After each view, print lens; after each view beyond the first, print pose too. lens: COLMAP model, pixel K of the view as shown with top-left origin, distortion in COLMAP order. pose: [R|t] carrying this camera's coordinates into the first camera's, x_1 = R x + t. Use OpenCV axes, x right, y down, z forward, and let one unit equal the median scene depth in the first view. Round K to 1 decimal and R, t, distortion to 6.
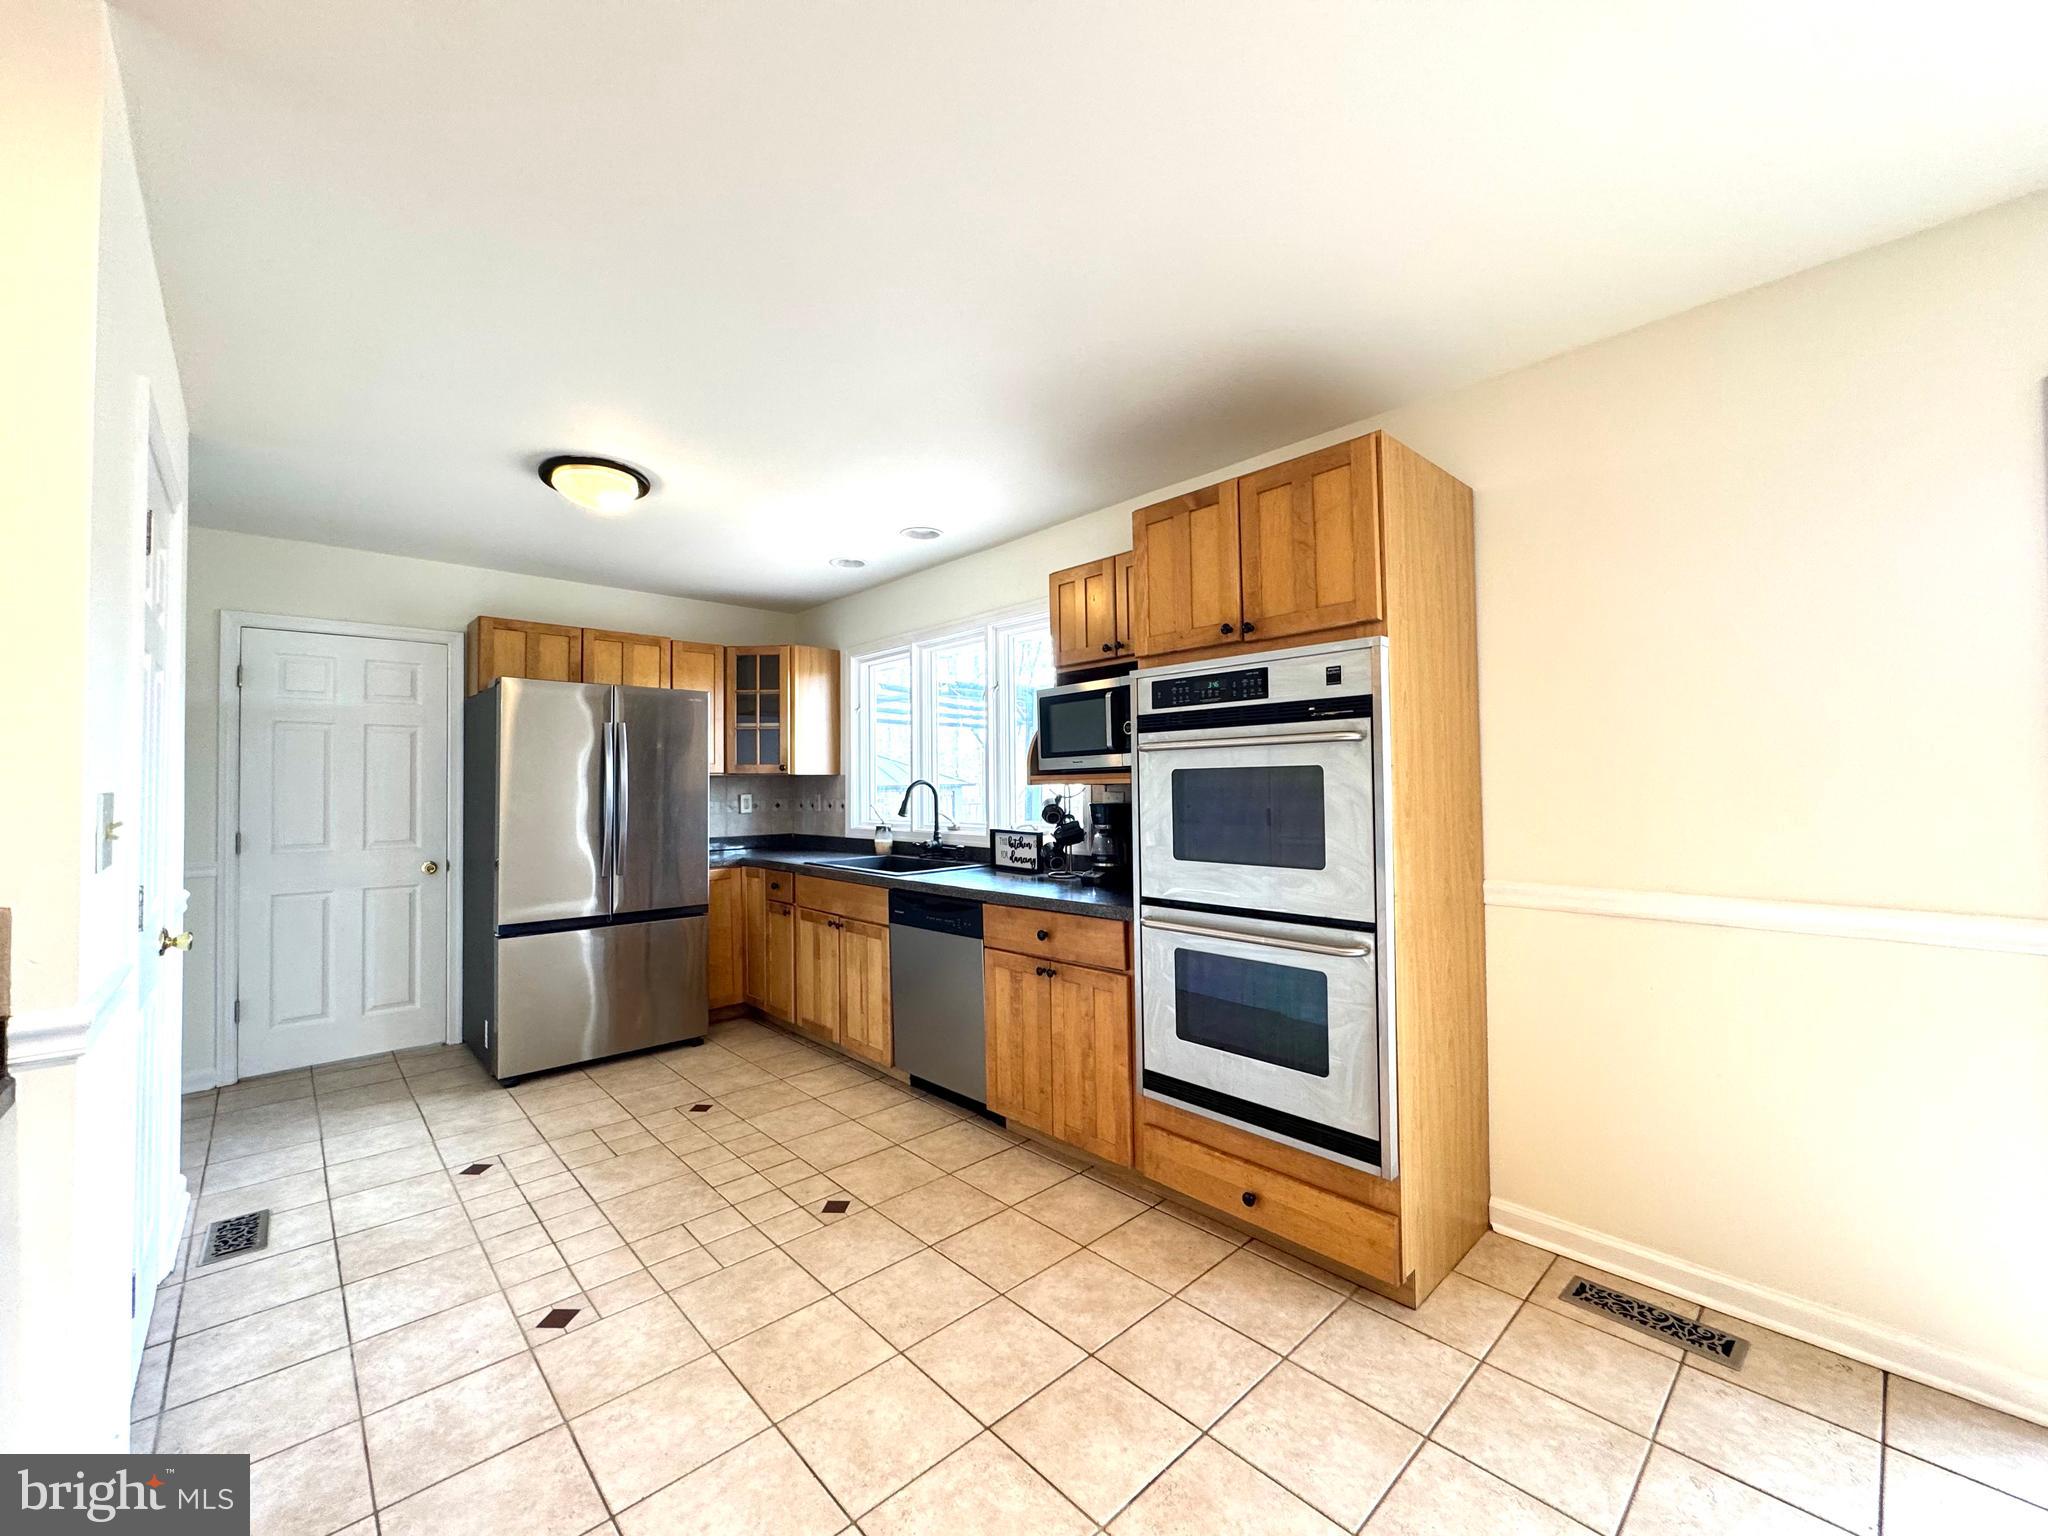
lens RADIAL K [[820.7, 0, 1029.5], [0, 820.7, 768.6], [0, 0, 1]] dist [-0.003521, 0.001684]
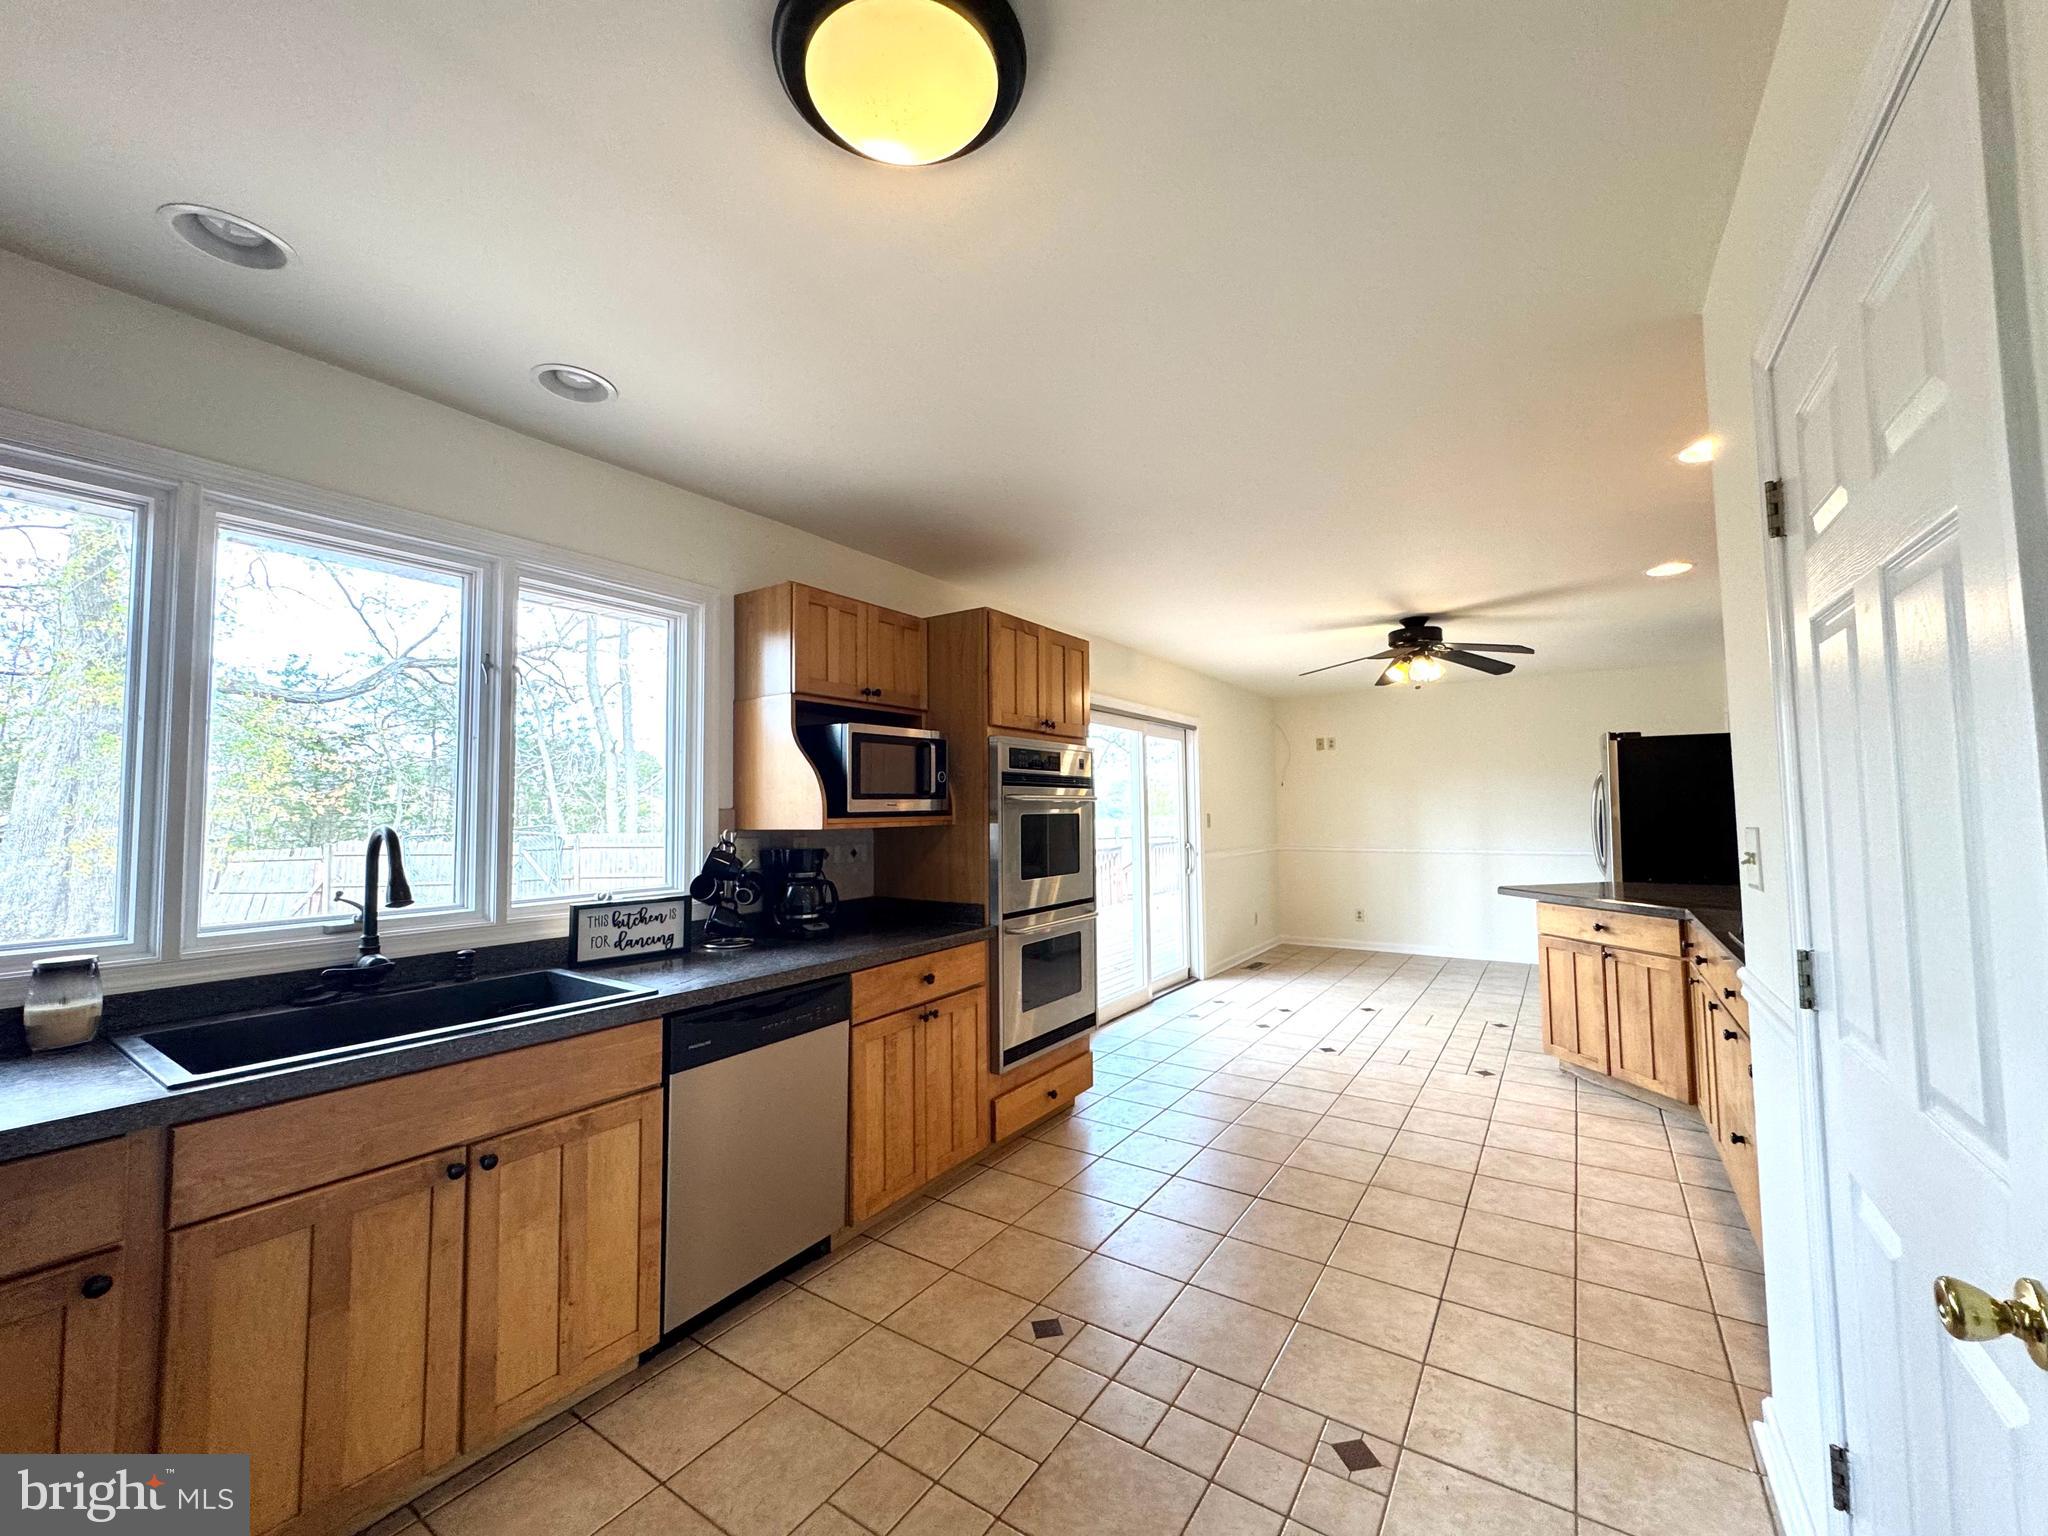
lens RADIAL K [[820.7, 0, 1017.7], [0, 820.7, 765.2], [0, 0, 1]] dist [-0.003521, 0.001684]
pose [[-0.224738, 0.068086, 0.972038, -0.986911], [-0.009126, 0.997365, -0.071970, 0.014286], [-0.974377, -0.025045, -0.223524, 1.116033]]
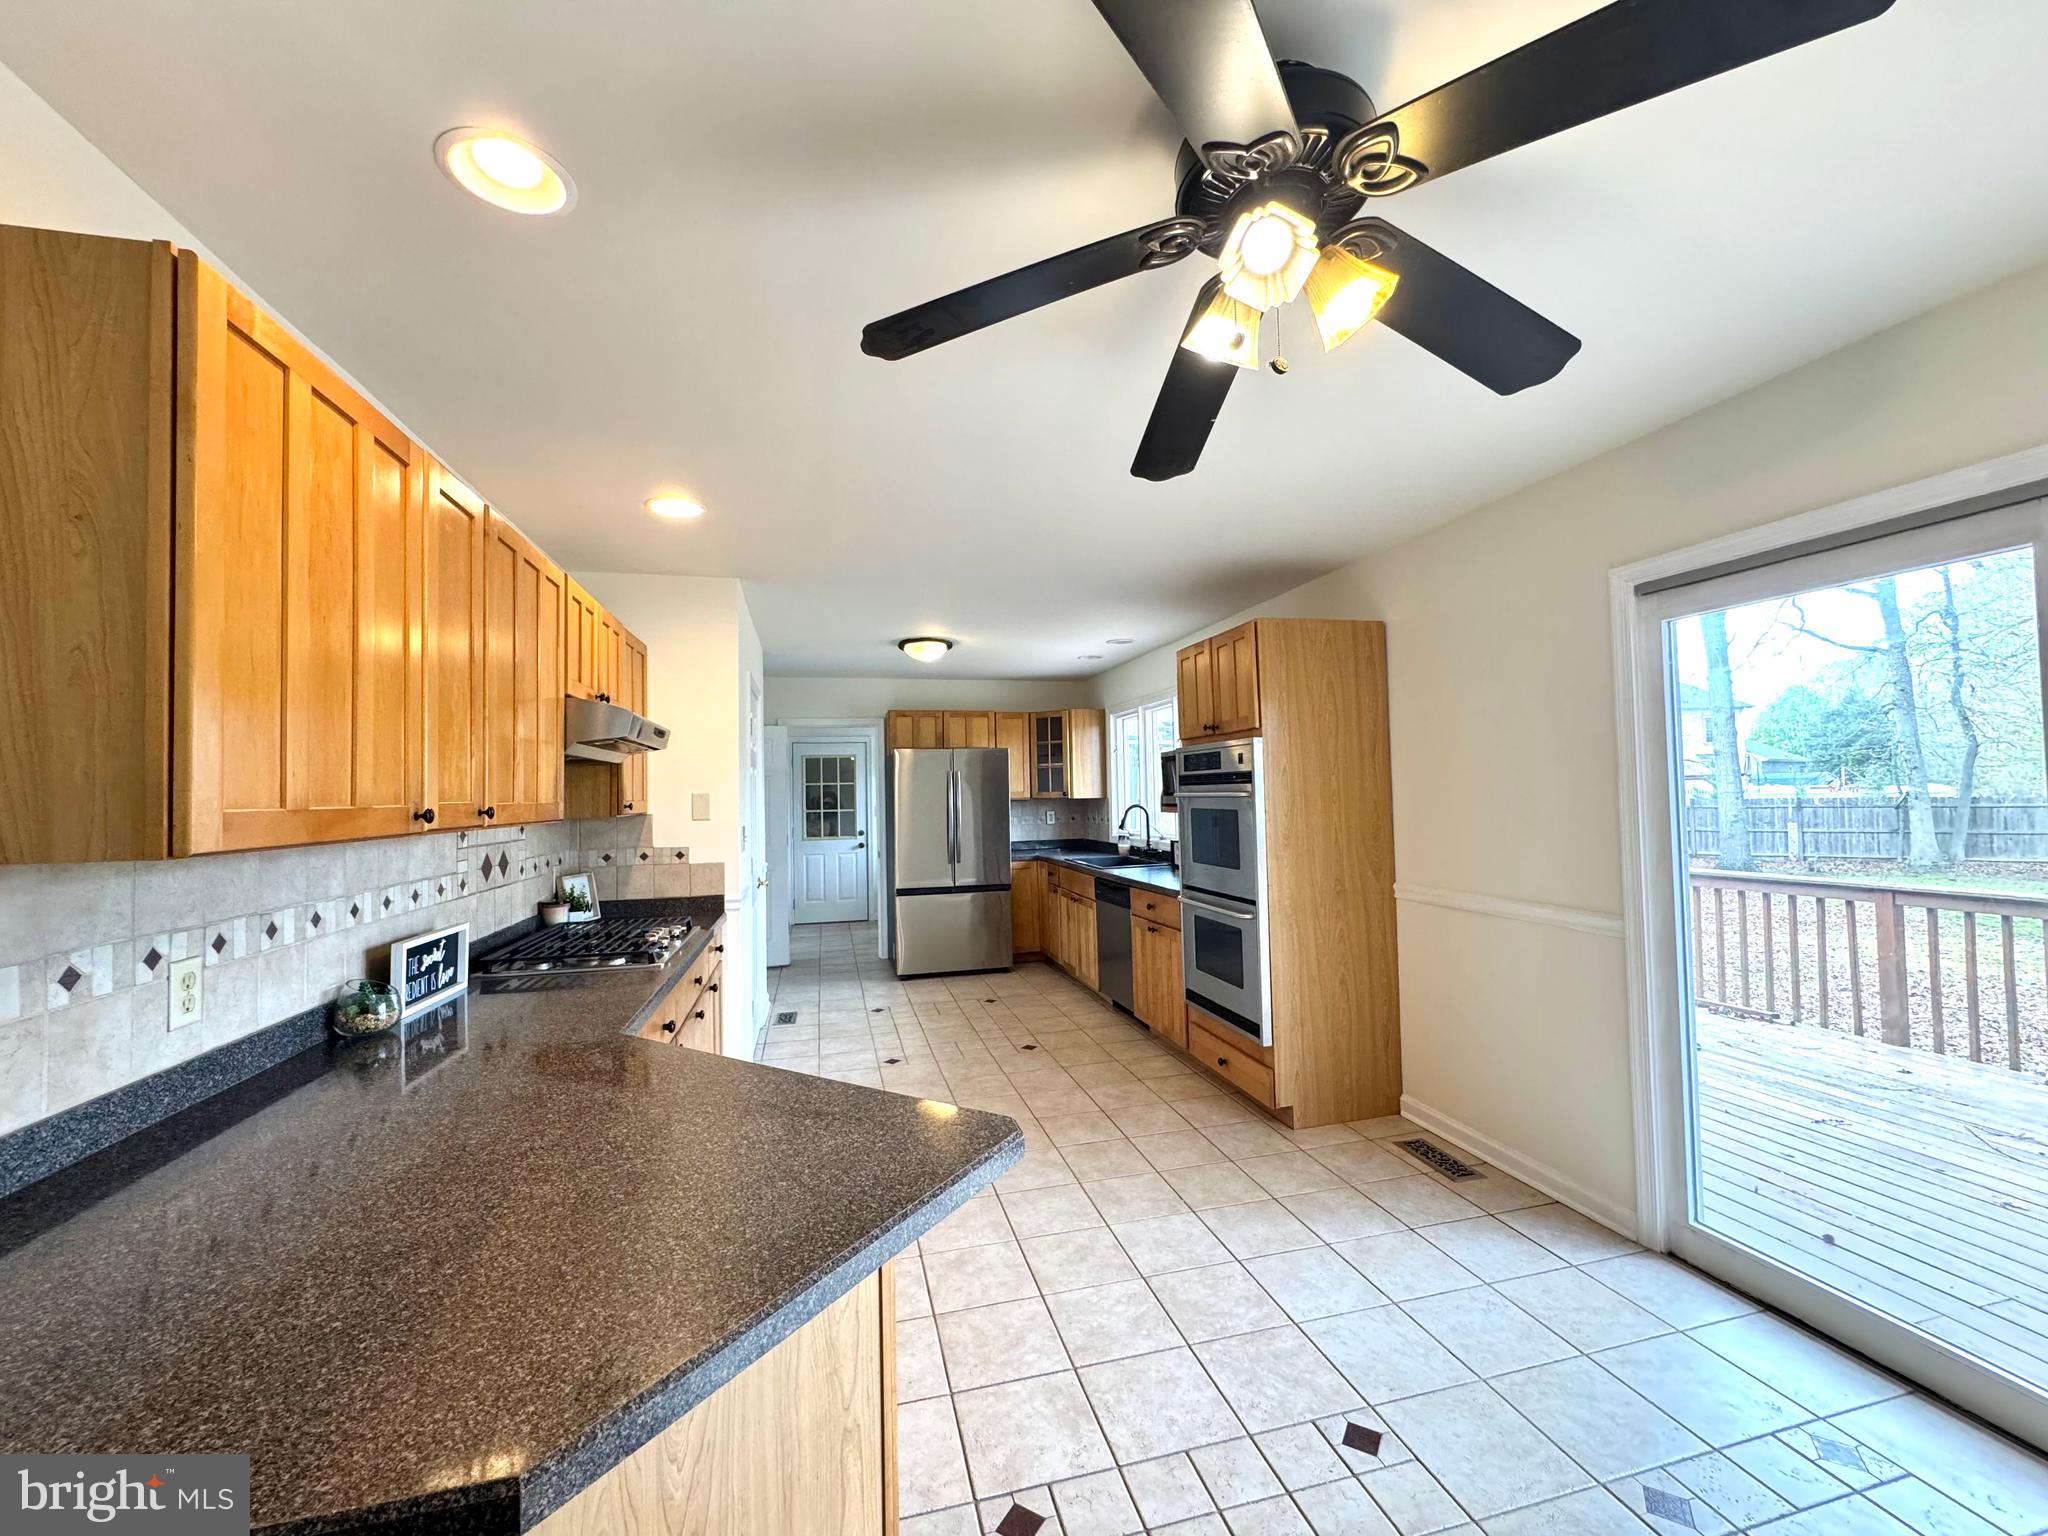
lens RADIAL K [[820.7, 0, 1029.4], [0, 820.7, 769.4], [0, 0, 1]] dist [-0.003521, 0.001684]
pose [[0.879458, -0.020893, -0.475518, 0.582163], [0.020544, 0.999771, -0.005930, -0.064620], [0.475533, -0.004554, 0.879686, -0.542178]]
